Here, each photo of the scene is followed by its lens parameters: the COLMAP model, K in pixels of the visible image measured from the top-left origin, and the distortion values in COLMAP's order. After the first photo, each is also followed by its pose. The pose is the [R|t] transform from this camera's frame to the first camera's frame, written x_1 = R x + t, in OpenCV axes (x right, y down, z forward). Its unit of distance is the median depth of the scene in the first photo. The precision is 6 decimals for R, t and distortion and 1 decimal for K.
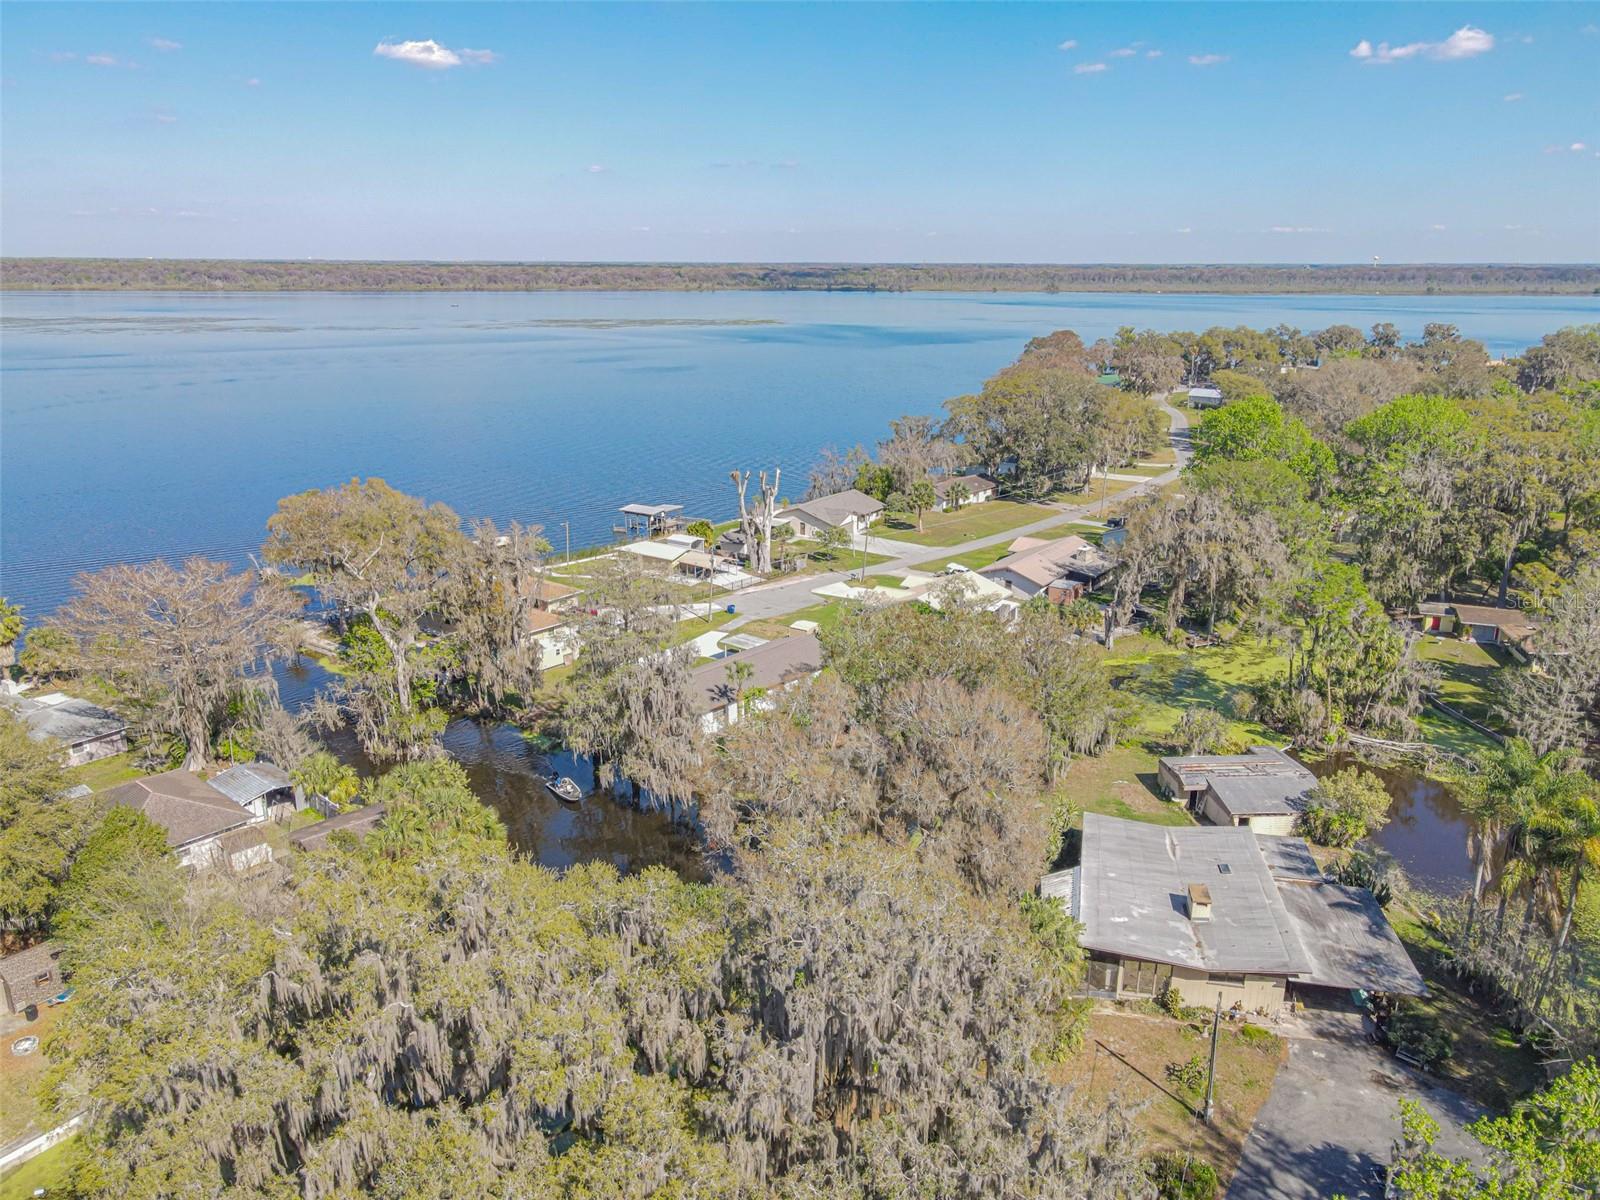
lens RADIAL K [[1163.8, 0, 799.7], [0, 1163.8, 604.1], [0, 0, 1]] dist [0.013732, 0.010557]
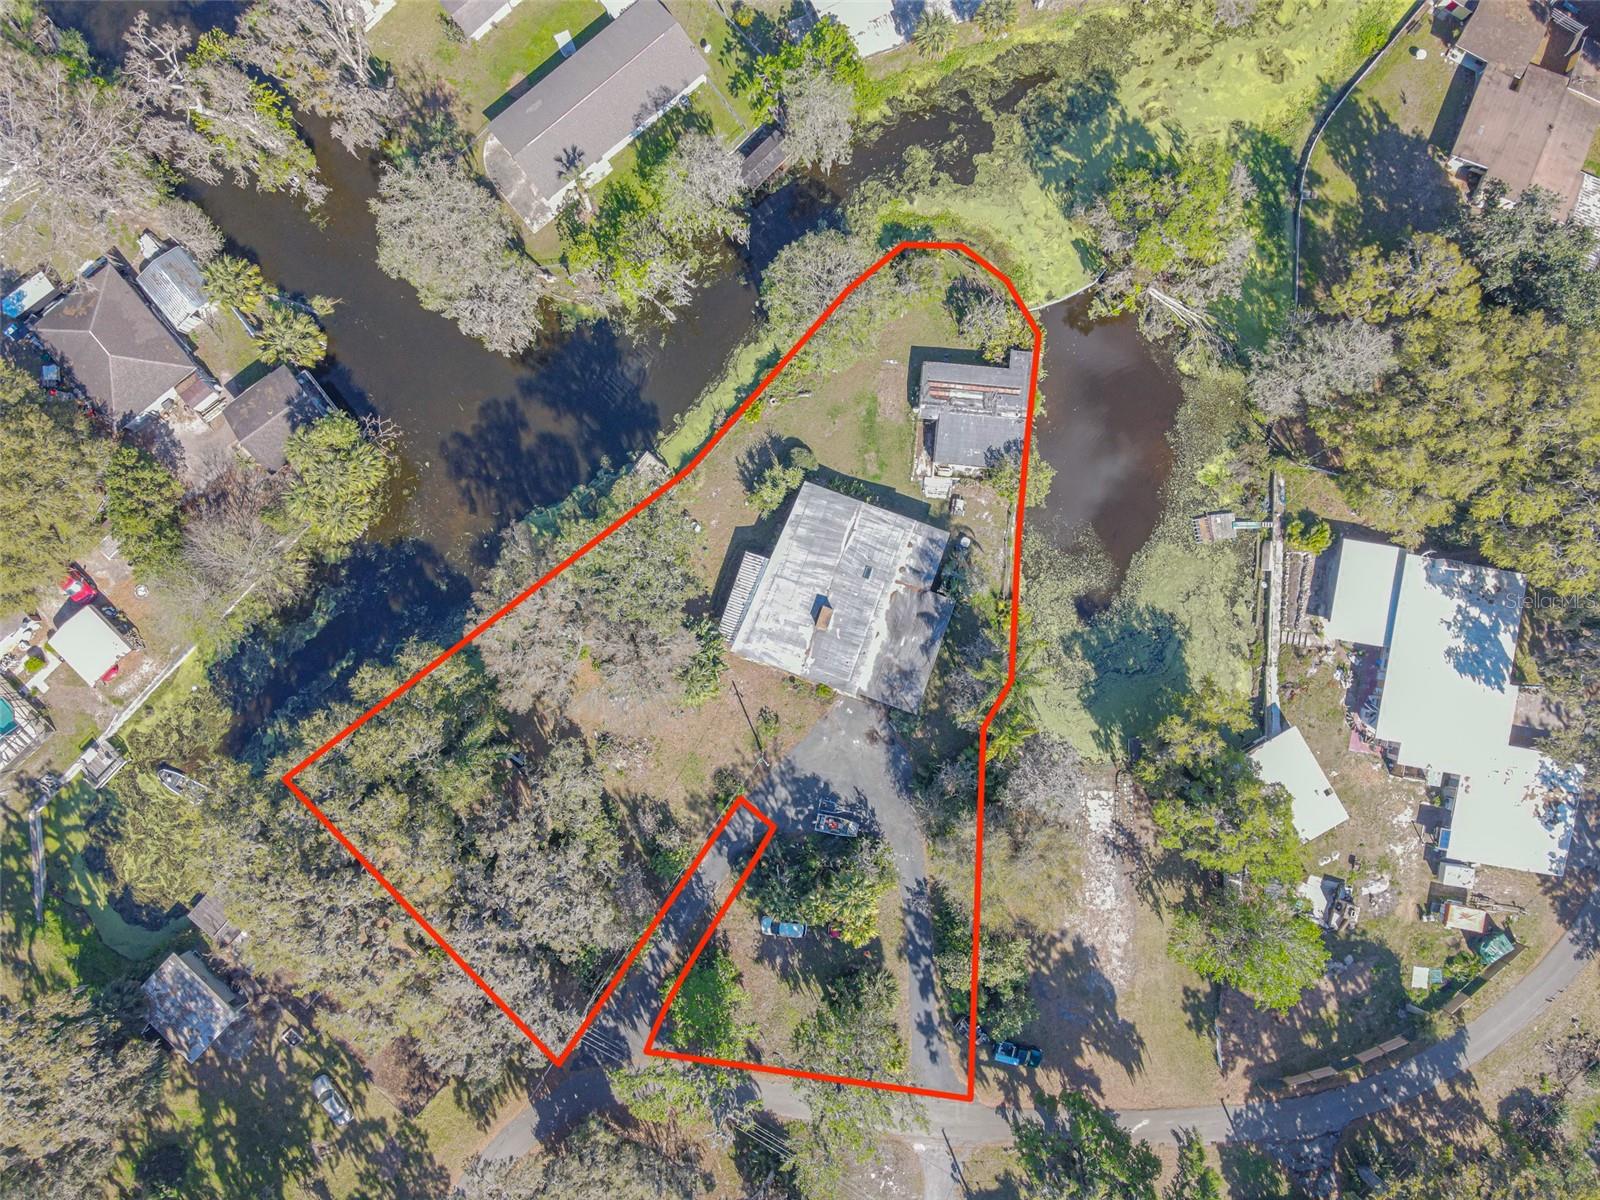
lens RADIAL K [[1163.8, 0, 798.2], [0, 1163.8, 598.2], [0, 0, 1]] dist [0.013732, 0.010557]
pose [[0.986484, 0.163811, -0.003928, 0.321036], [-0.043728, 0.286285, 0.957146, -1.292846], [0.157916, -0.944038, 0.289578, 0.589365]]
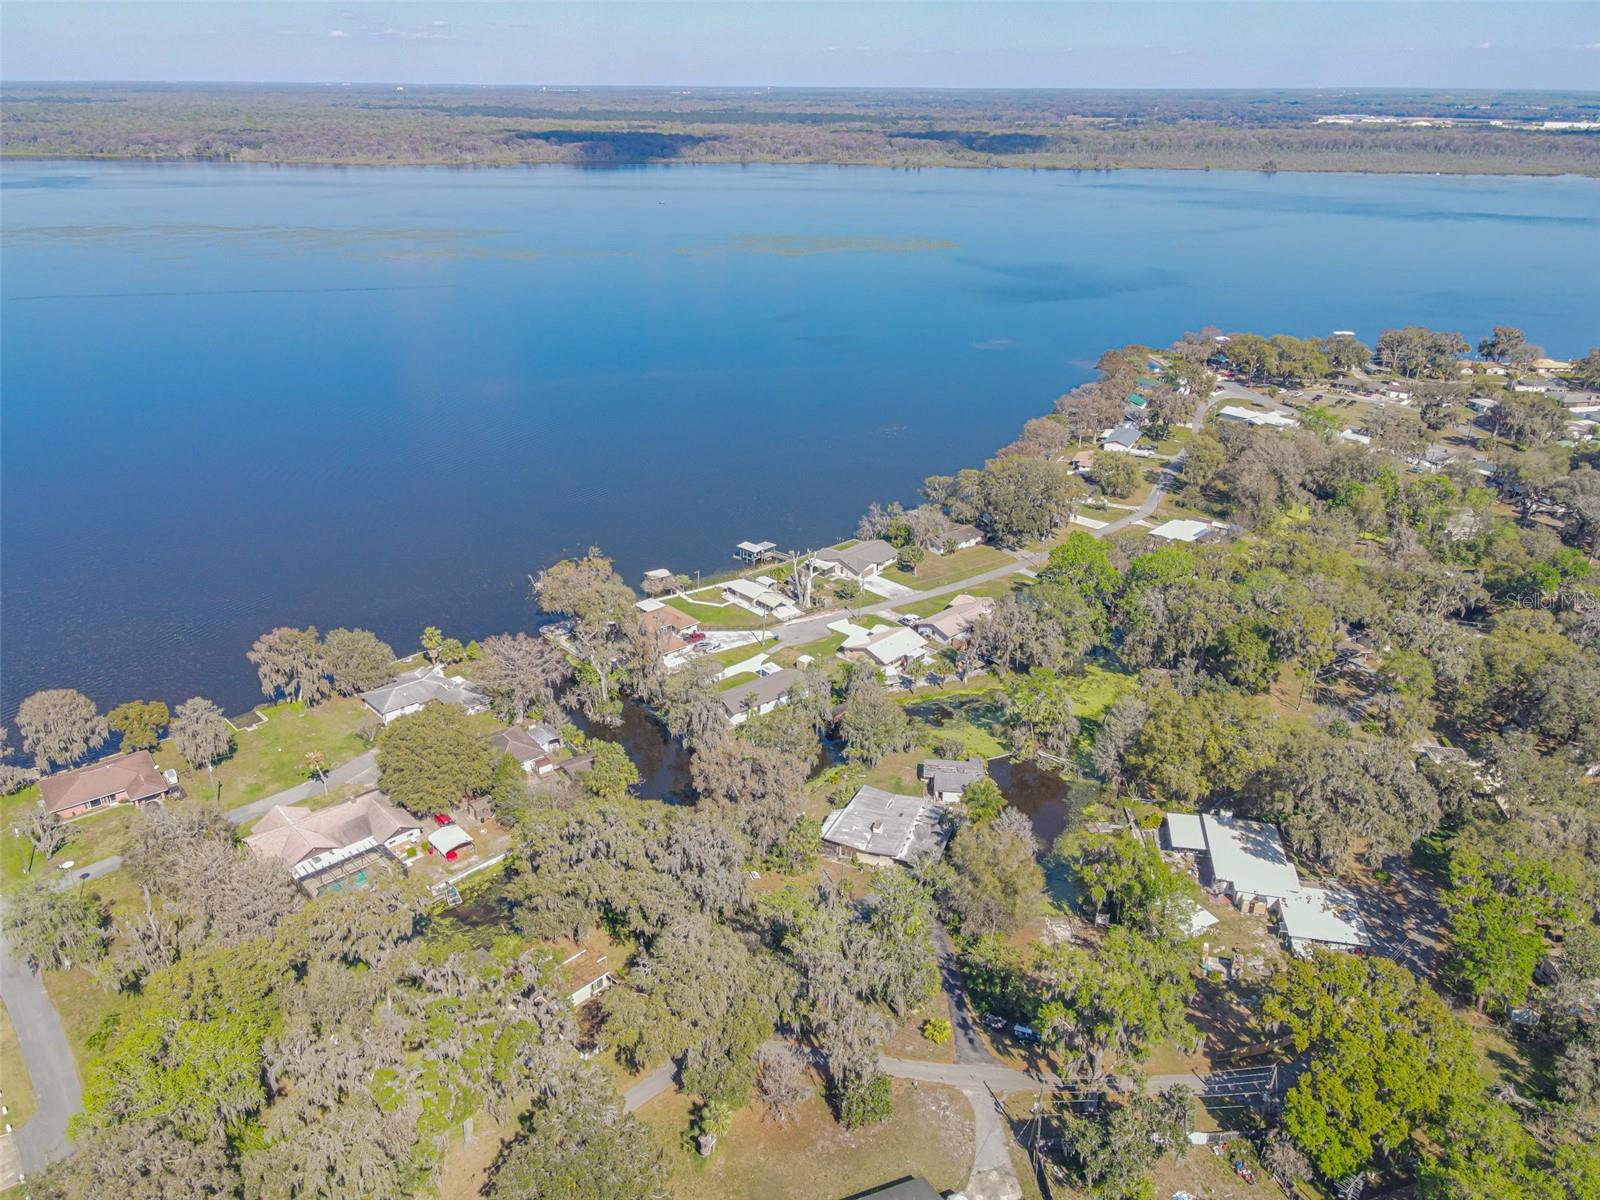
lens RADIAL K [[1163.8, 0, 805.8], [0, 1163.8, 602.2], [0, 0, 1]] dist [0.013732, 0.010557]
pose [[0.983748, 0.076498, -0.162446, 0.600802], [-0.054382, 0.989149, 0.136479, -0.651831], [0.171124, -0.125427, 0.977233, -1.689619]]
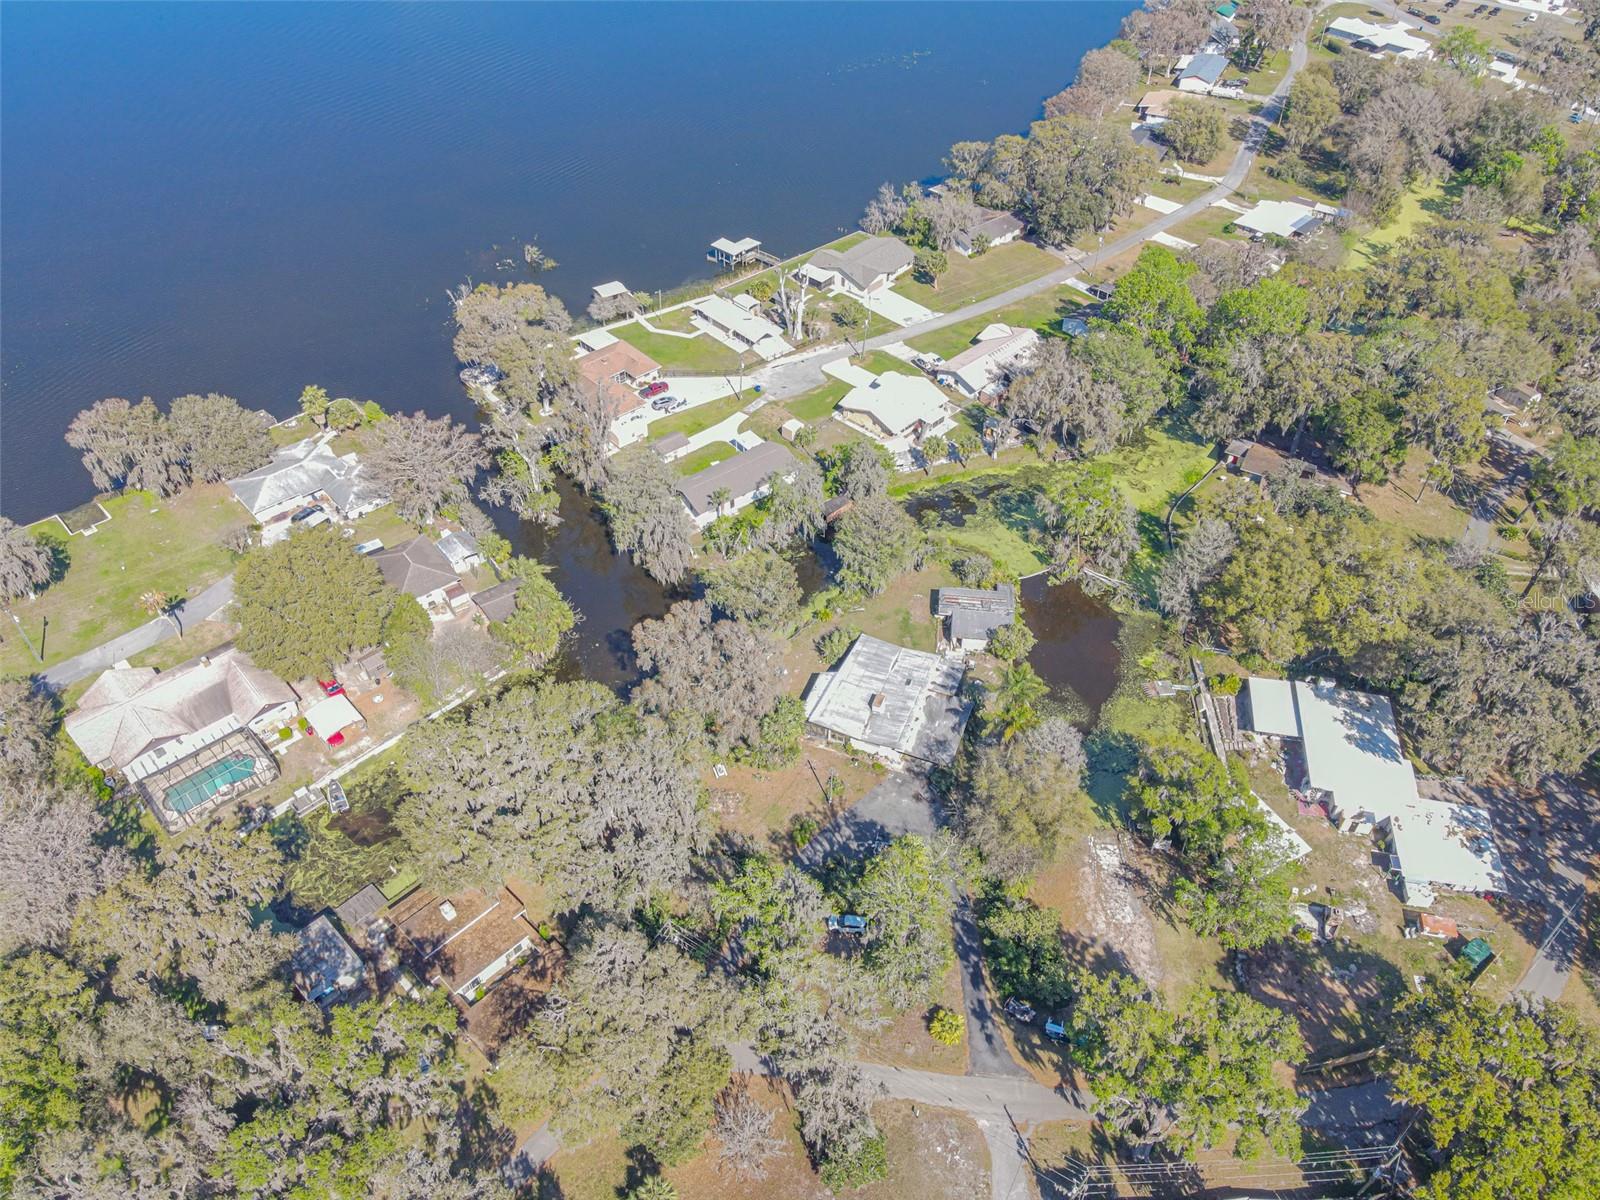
lens RADIAL K [[1163.8, 0, 803.5], [0, 1163.8, 595.5], [0, 0, 1]] dist [0.013732, 0.010557]
pose [[0.982252, 0.128723, -0.136425, 0.490989], [-0.054357, 0.891480, 0.449788, -0.903801], [0.179518, -0.434389, 0.882655, -0.848657]]
